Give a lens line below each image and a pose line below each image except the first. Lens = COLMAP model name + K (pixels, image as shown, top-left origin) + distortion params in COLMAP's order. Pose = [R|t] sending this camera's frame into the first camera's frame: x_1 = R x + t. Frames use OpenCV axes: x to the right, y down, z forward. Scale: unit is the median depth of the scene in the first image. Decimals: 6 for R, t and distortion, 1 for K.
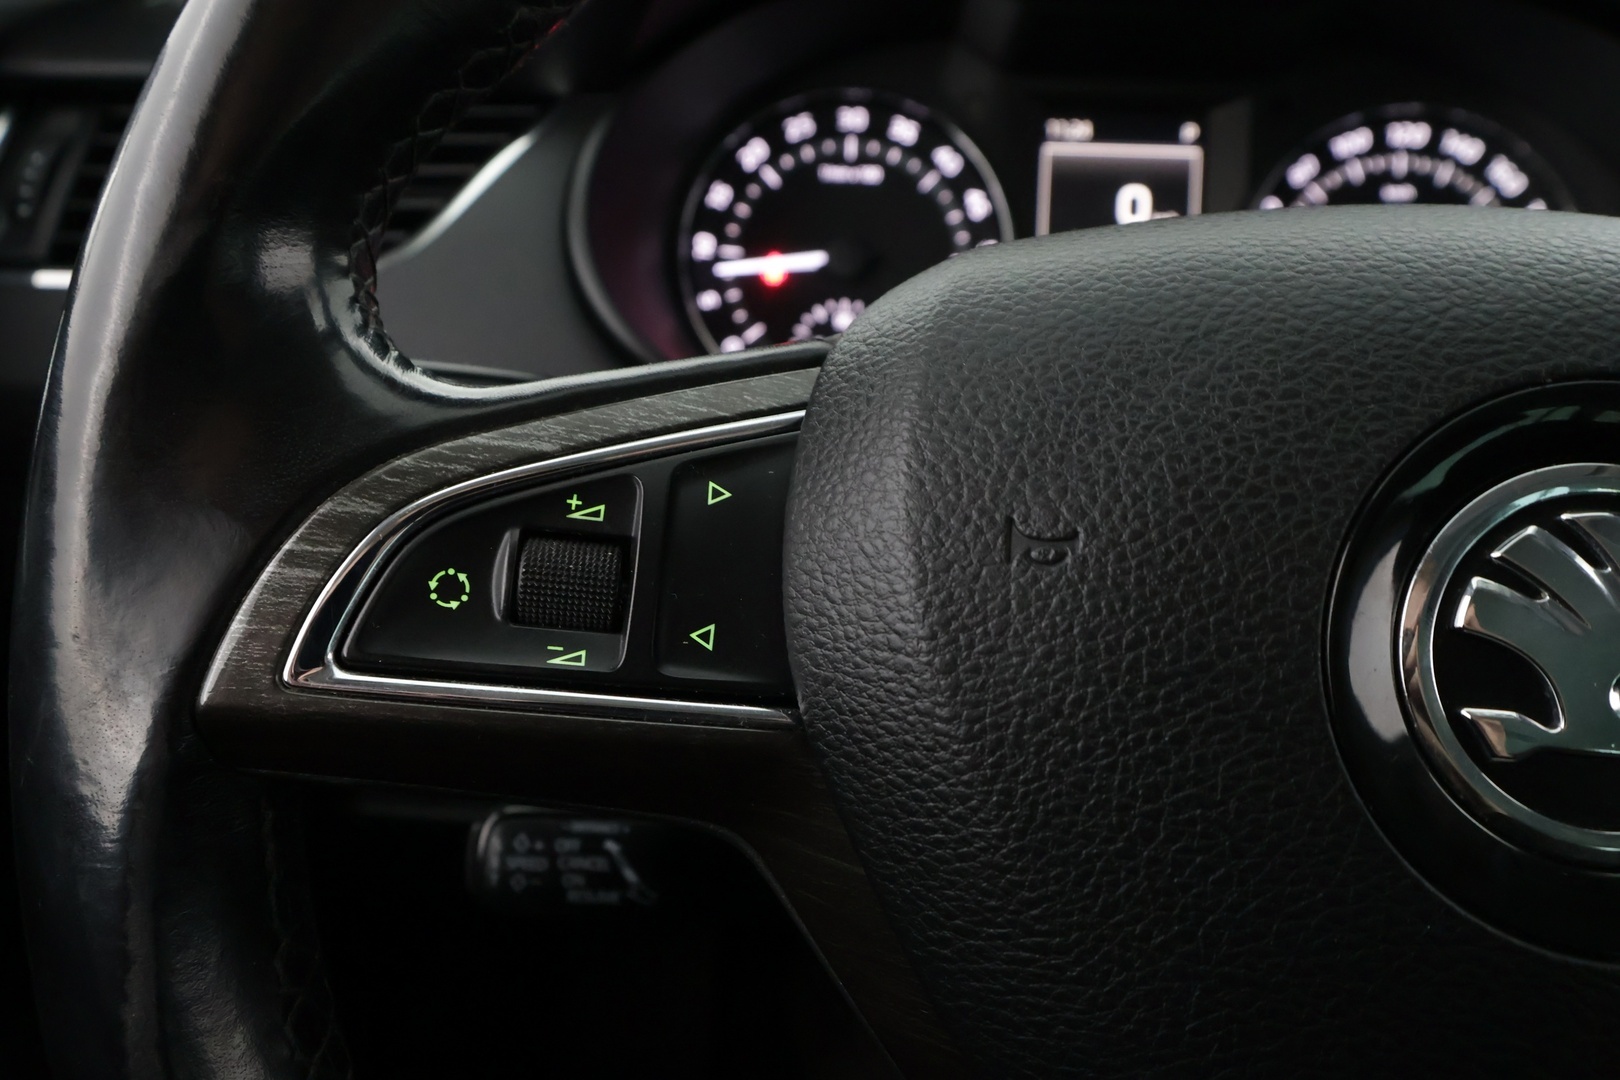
lens RADIAL K [[1279.3, 0, 810.0], [0, 1279.3, 540.0], [0, 0, 1]] dist [0.003356, -0.001897]
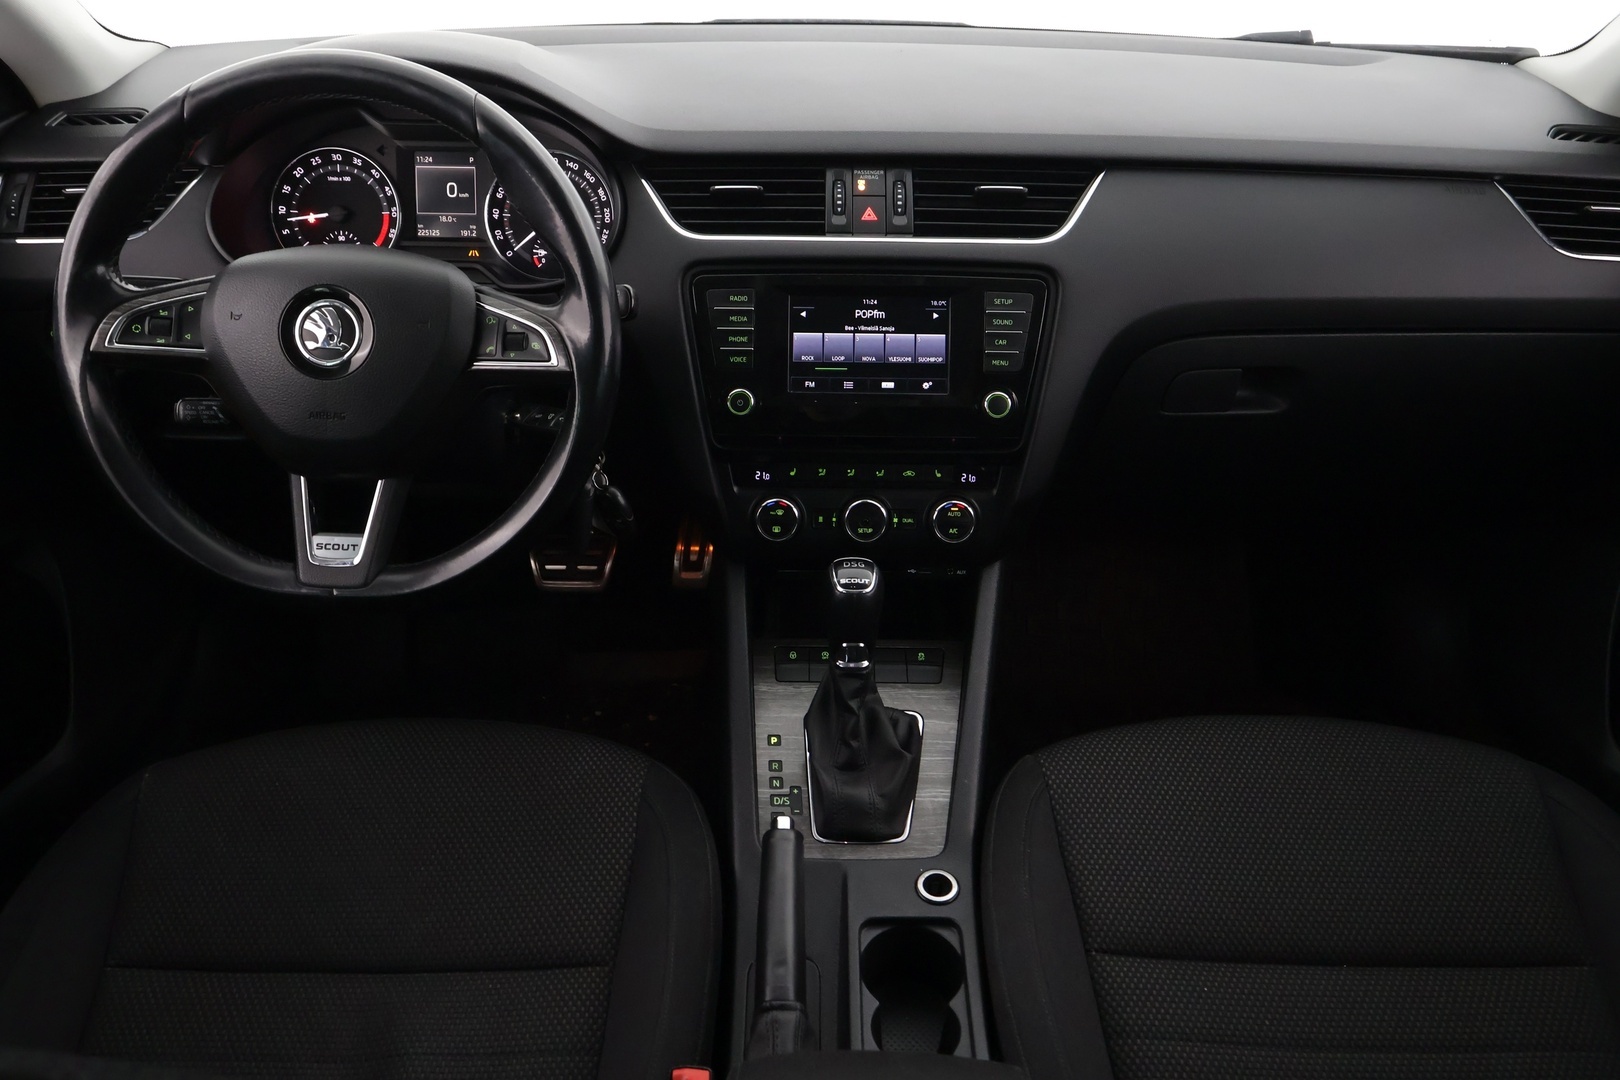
lens RADIAL K [[1257.5, 0, 810.0], [0, 1257.5, 540.0], [0, 0, 1]] dist [-0.002382, 0.002583]
pose [[0.997515, -0.040013, 0.057984, 1.315944], [0.030984, 0.988351, 0.149005, 0.130695], [-0.063271, -0.146838, 0.987135, -2.701655]]
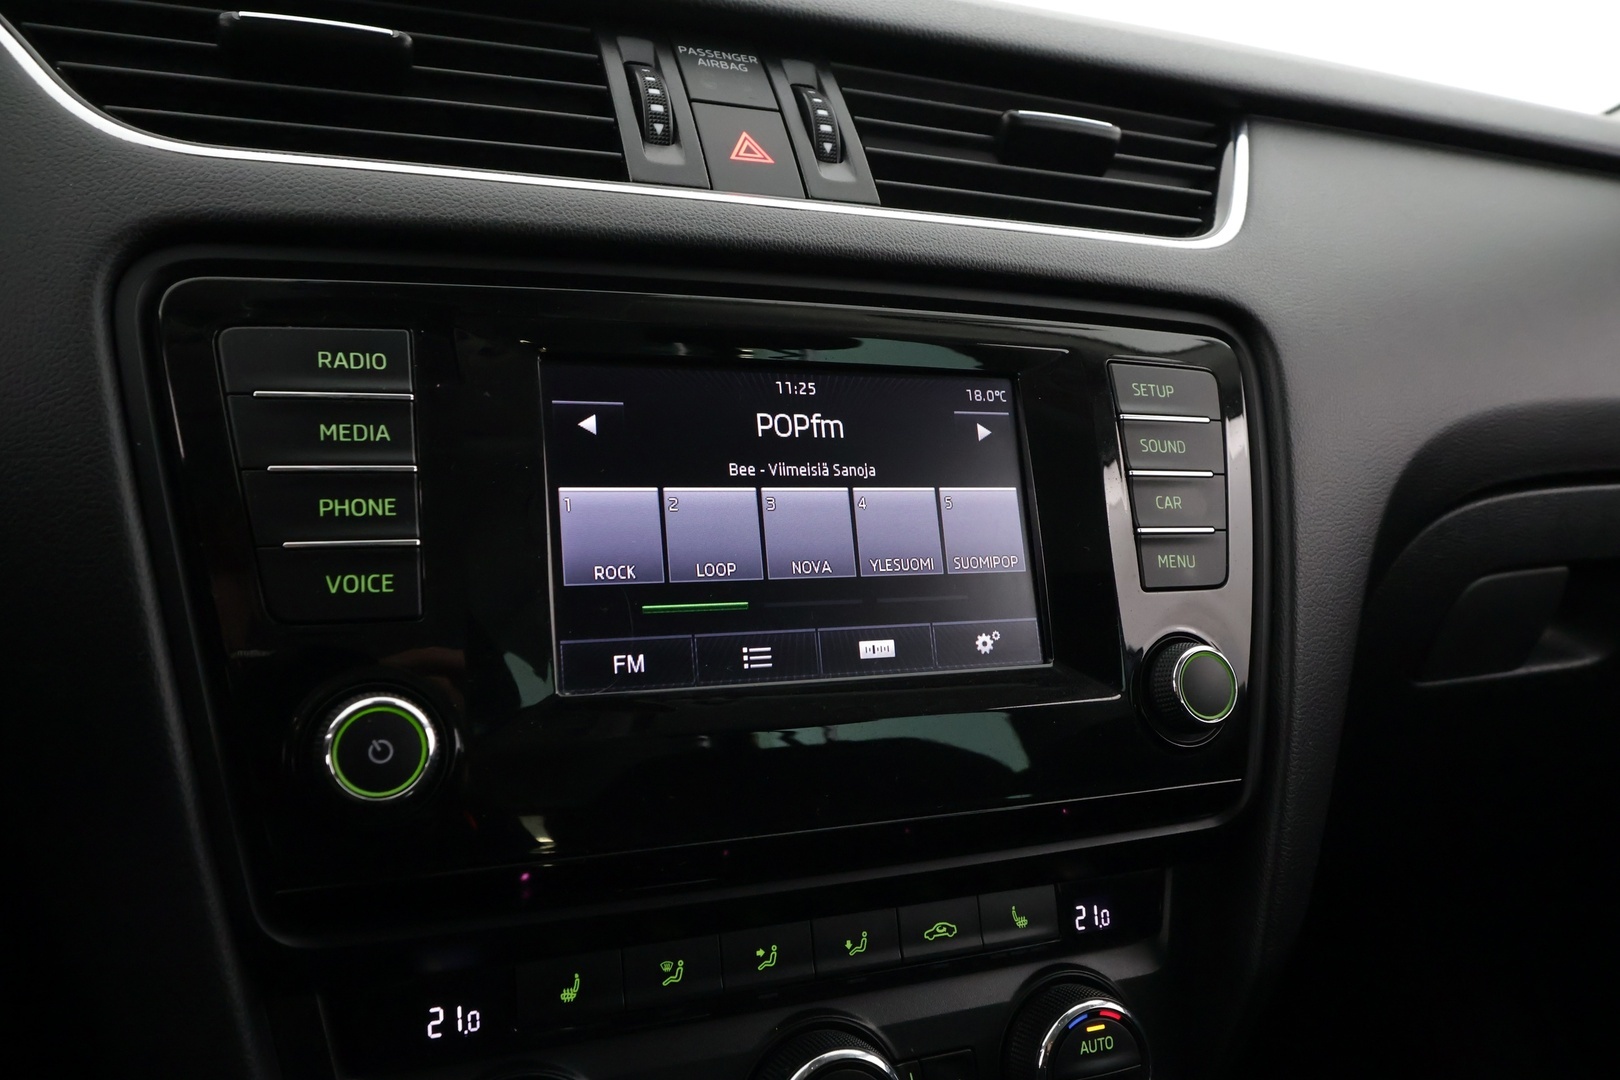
lens RADIAL K [[1279.3, 0, 810.0], [0, 1279.3, 540.0], [0, 0, 1]] dist [0.003356, -0.001897]
pose [[0.890297, -0.052400, 0.452356, 1.204628], [0.103381, 0.990678, -0.088710, 0.241803], [-0.443490, 0.125744, 0.887415, 0.112092]]
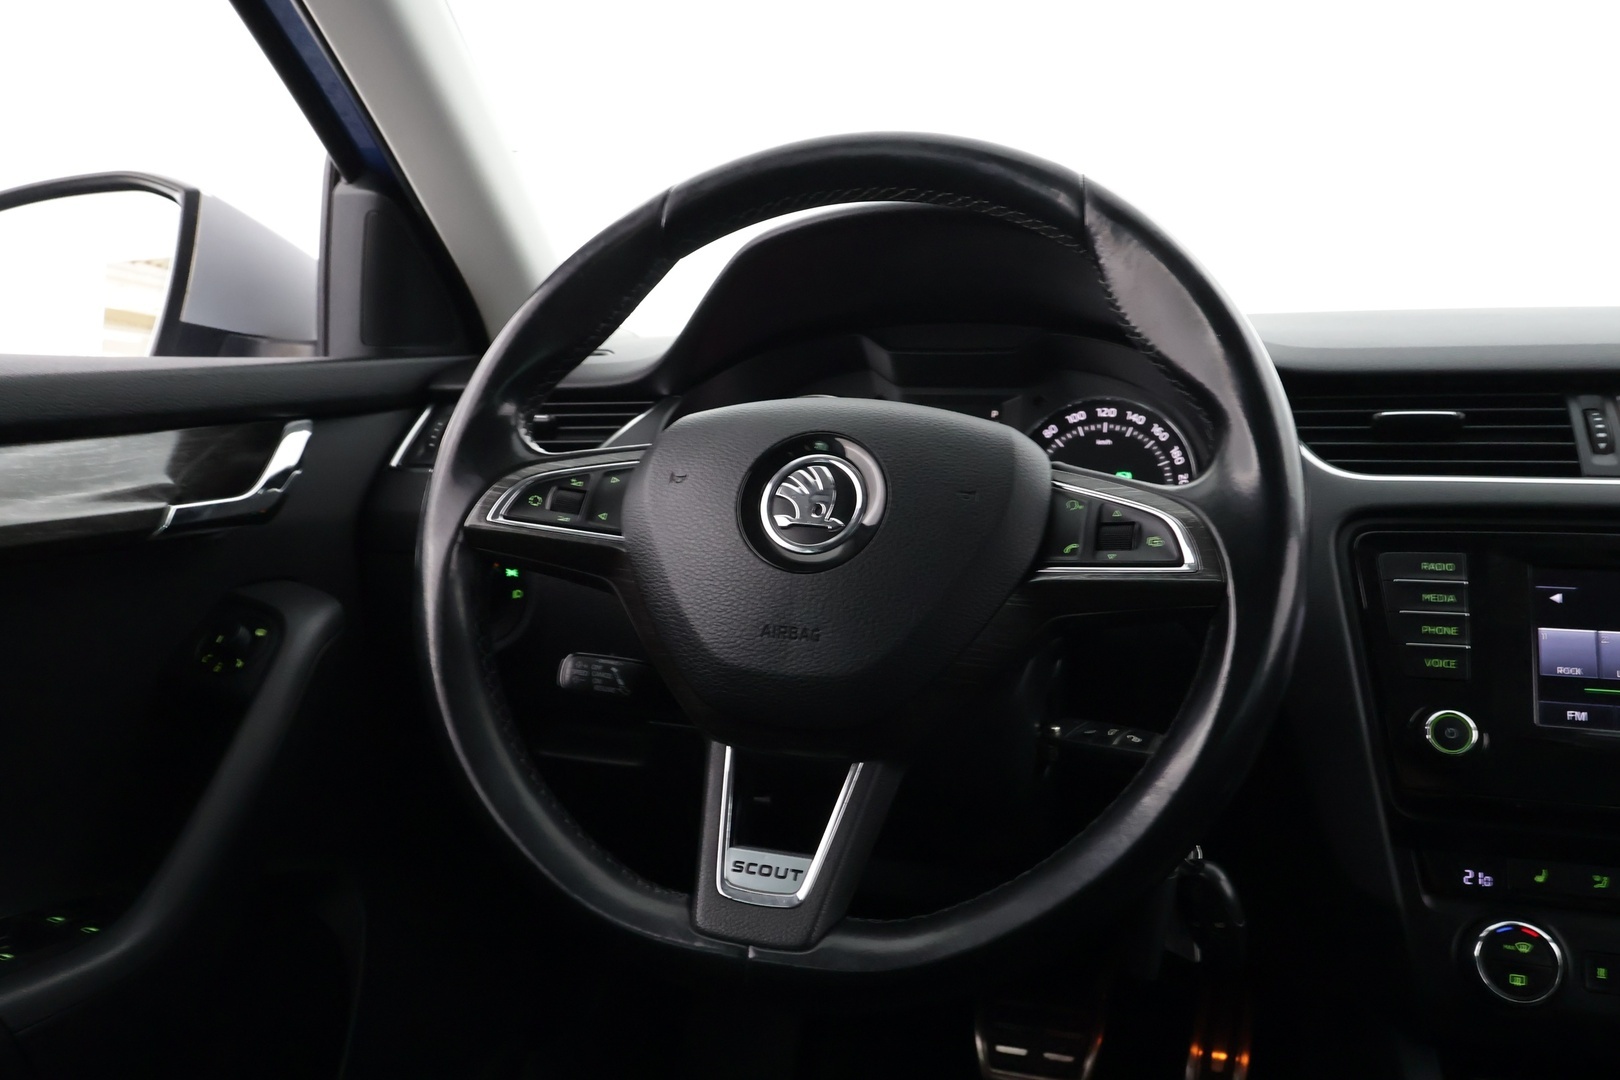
lens RADIAL K [[1279.3, 0, 810.0], [0, 1279.3, 540.0], [0, 0, 1]] dist [0.003356, -0.001897]
pose [[0.973944, 0.010274, -0.226556, 0.762330], [-0.070324, 0.963414, -0.258628, 0.607942], [0.215611, 0.267822, 0.939033, -1.284833]]
